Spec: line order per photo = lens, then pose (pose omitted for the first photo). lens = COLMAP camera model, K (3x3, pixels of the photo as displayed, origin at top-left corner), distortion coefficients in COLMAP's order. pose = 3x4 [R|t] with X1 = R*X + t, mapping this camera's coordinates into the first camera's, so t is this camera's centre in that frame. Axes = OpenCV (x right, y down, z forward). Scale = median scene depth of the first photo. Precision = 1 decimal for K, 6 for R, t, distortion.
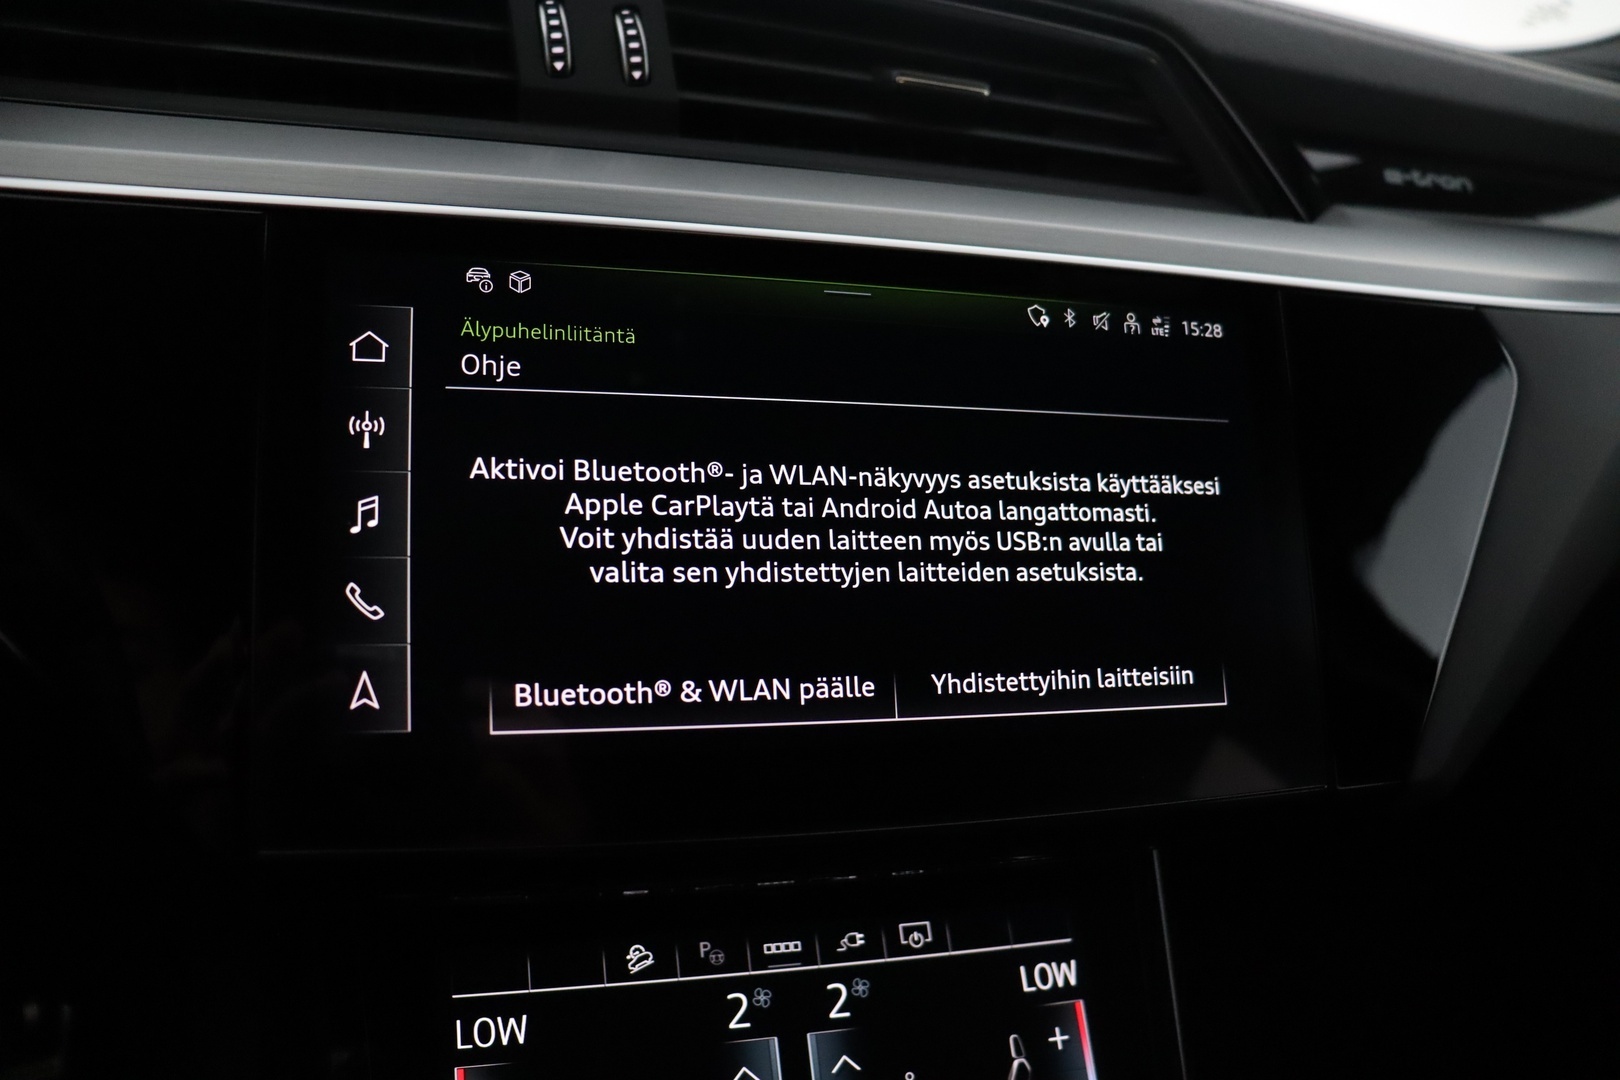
lens RADIAL K [[1332.4, 0, 806.6], [0, 1332.4, 548.0], [0, 0, 1]] dist [-0.151686, 0.087147]
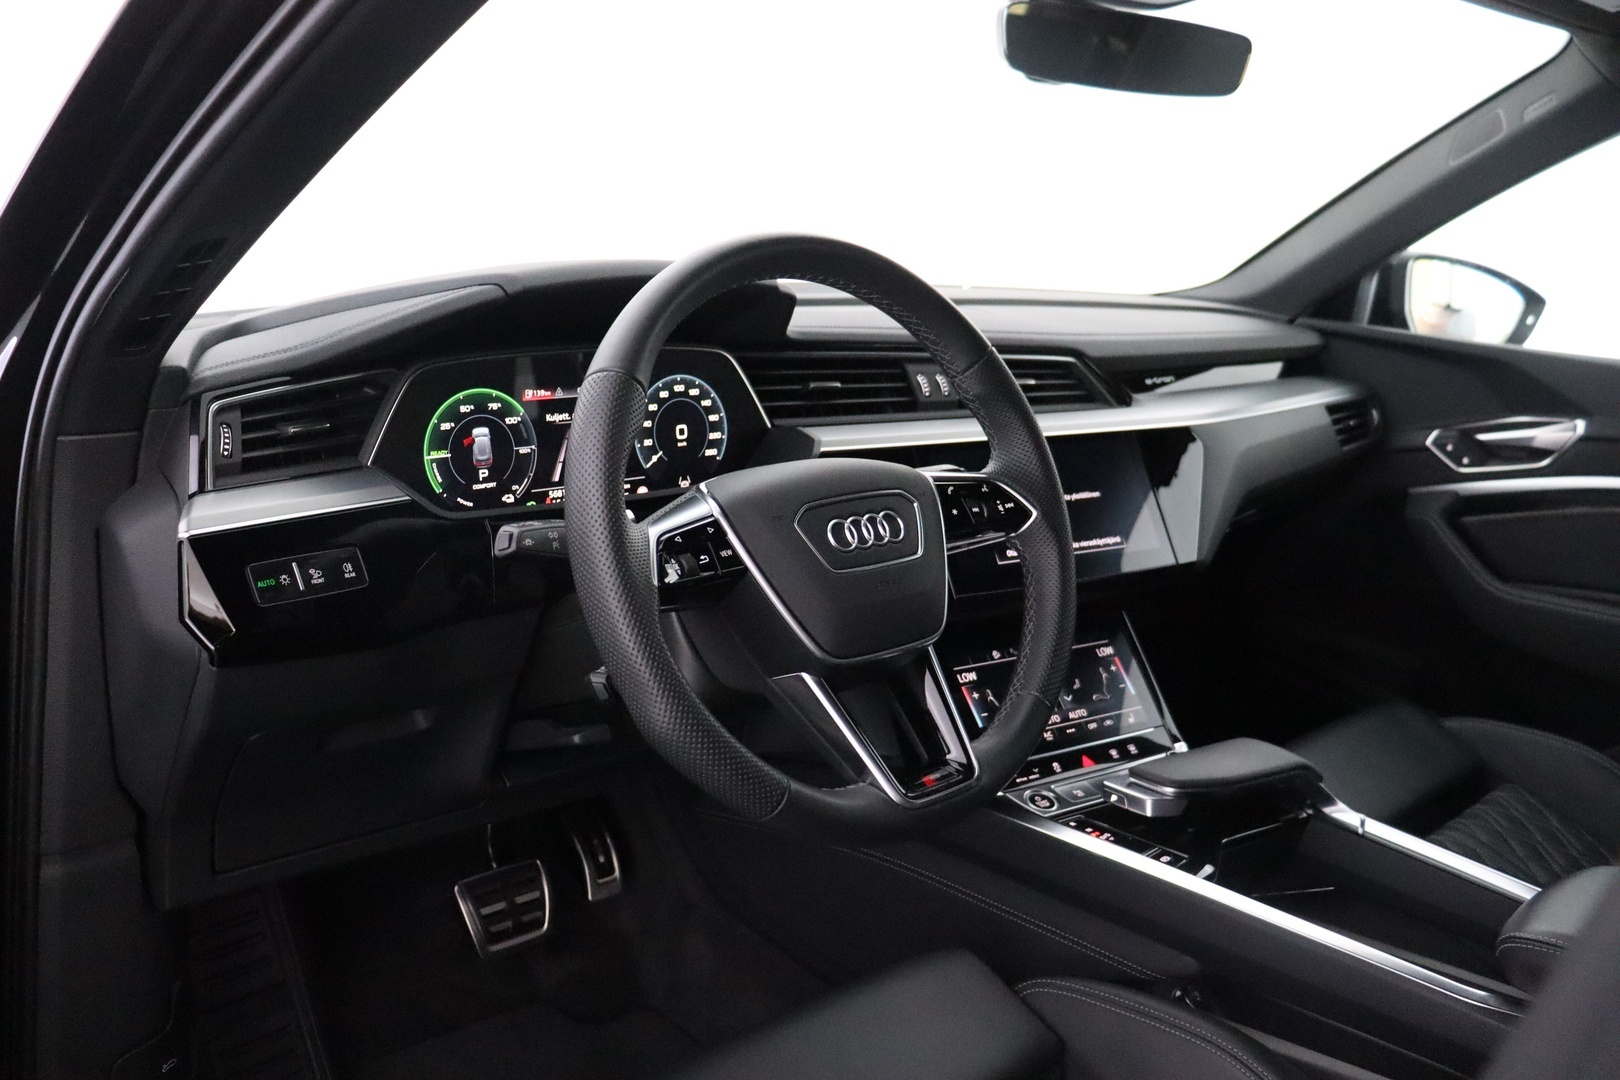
lens RADIAL K [[1332.4, 0, 800.6], [0, 1332.4, 537.9], [0, 0, 1]] dist [-0.151686, 0.087147]
pose [[0.968076, -0.150292, 0.200601, -1.225037], [0.172863, 0.979845, -0.100106, 0.274396], [-0.181513, 0.131587, 0.974545, -2.189067]]
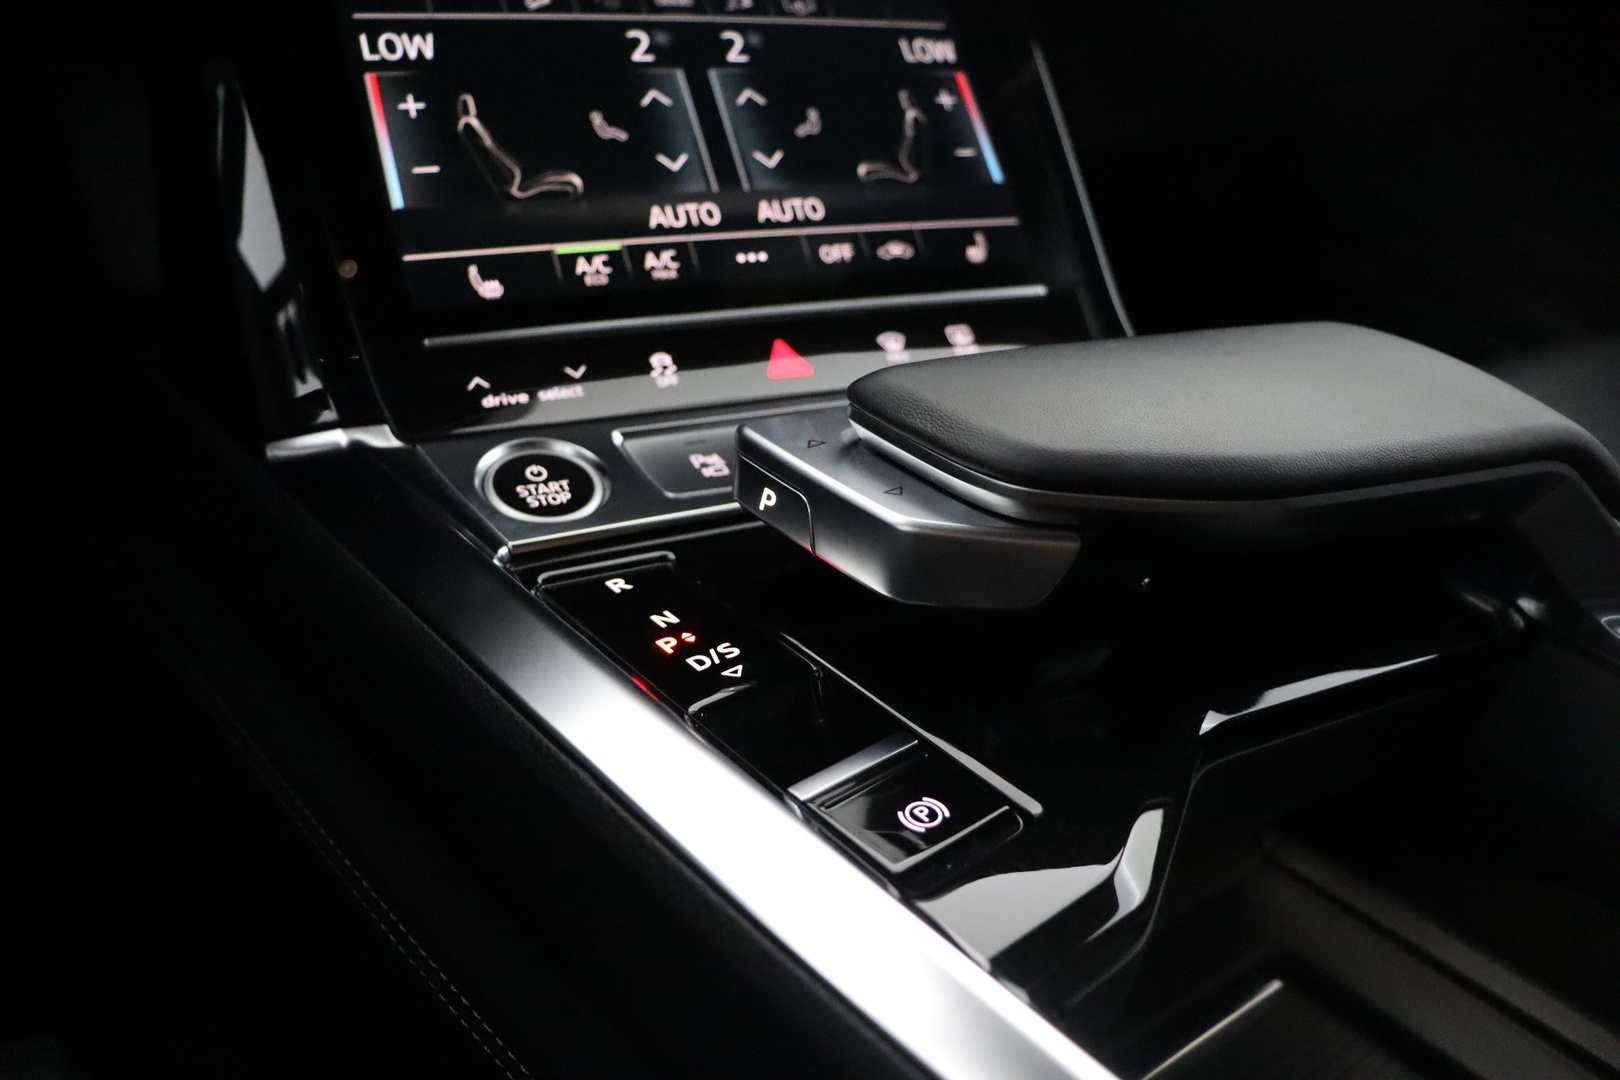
lens RADIAL K [[1332.4, 0, 809.9], [0, 1332.4, 530.1], [0, 0, 1]] dist [-0.151686, 0.087147]
pose [[0.979530, -0.125882, 0.157084, -0.129628], [0.101839, 0.983009, 0.152714, 0.583883], [-0.173638, -0.133590, 0.975707, -0.055494]]
